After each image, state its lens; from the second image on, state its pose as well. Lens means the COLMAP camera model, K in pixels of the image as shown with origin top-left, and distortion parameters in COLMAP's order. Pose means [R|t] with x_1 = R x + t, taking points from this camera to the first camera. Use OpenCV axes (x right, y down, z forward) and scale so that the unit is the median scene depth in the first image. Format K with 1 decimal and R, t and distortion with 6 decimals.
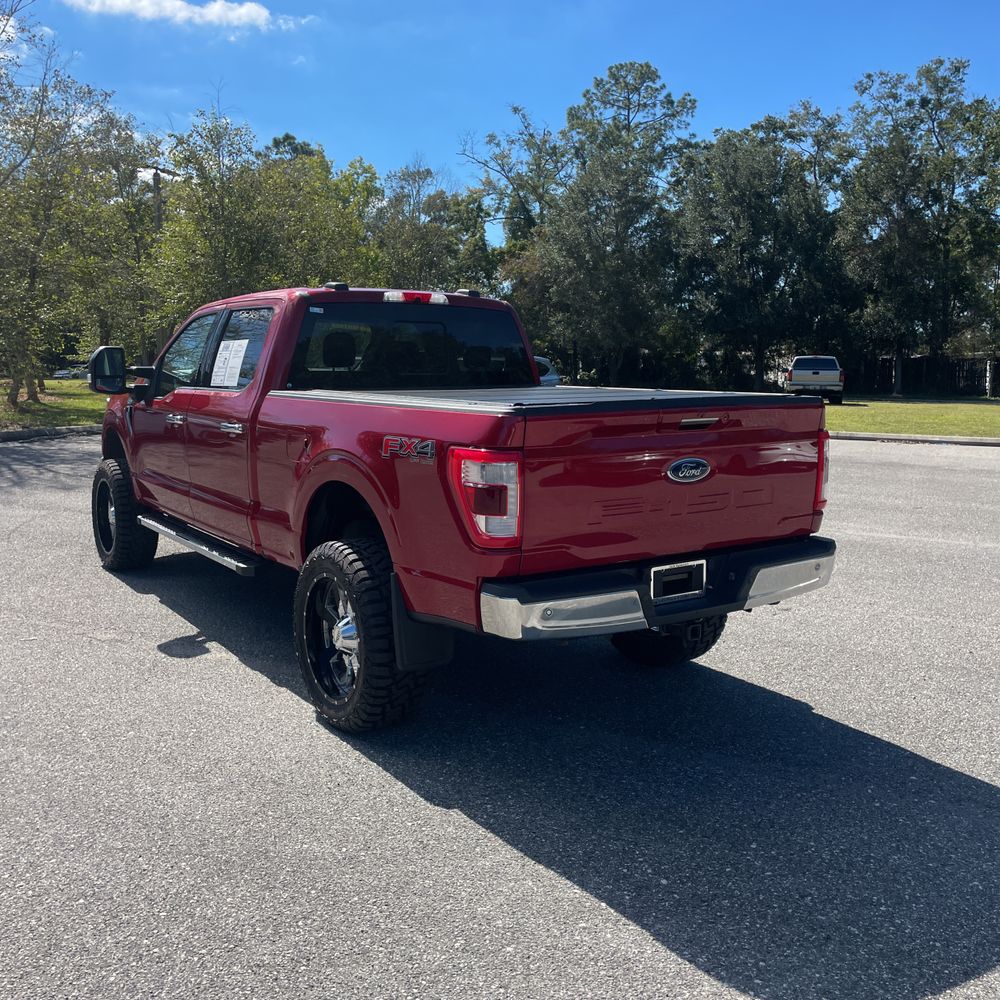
lens RADIAL K [[1000.8, 0, 496.6], [0, 1000.8, 496.5], [0, 0, 1]] dist [0.128953, -0.188101]
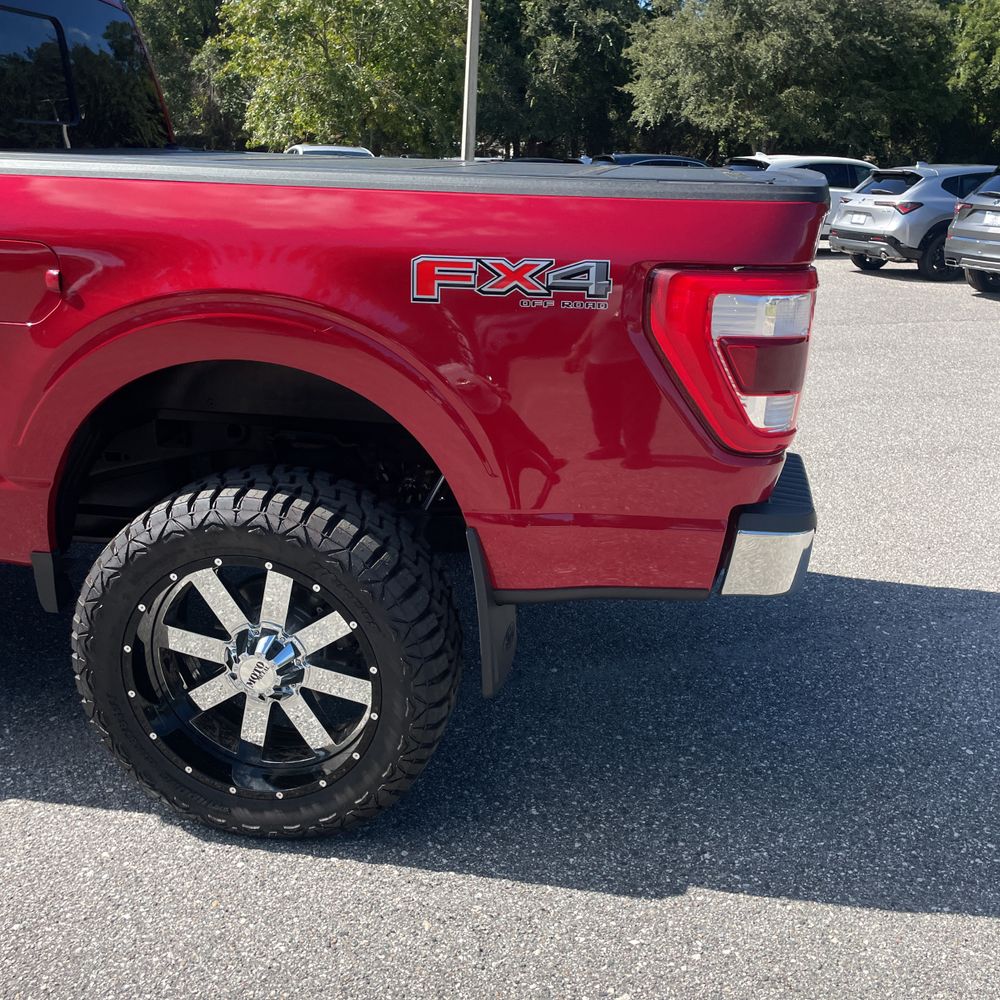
lens RADIAL K [[992.3, 0, 496.3], [0, 992.3, 491.4], [0, 0, 1]] dist [0.120292, -0.169790]
pose [[0.678467, -0.215560, 0.702293, -0.470721], [0.071086, 0.970759, 0.229288, -0.061290], [-0.731183, -0.105642, 0.673952, 0.684065]]
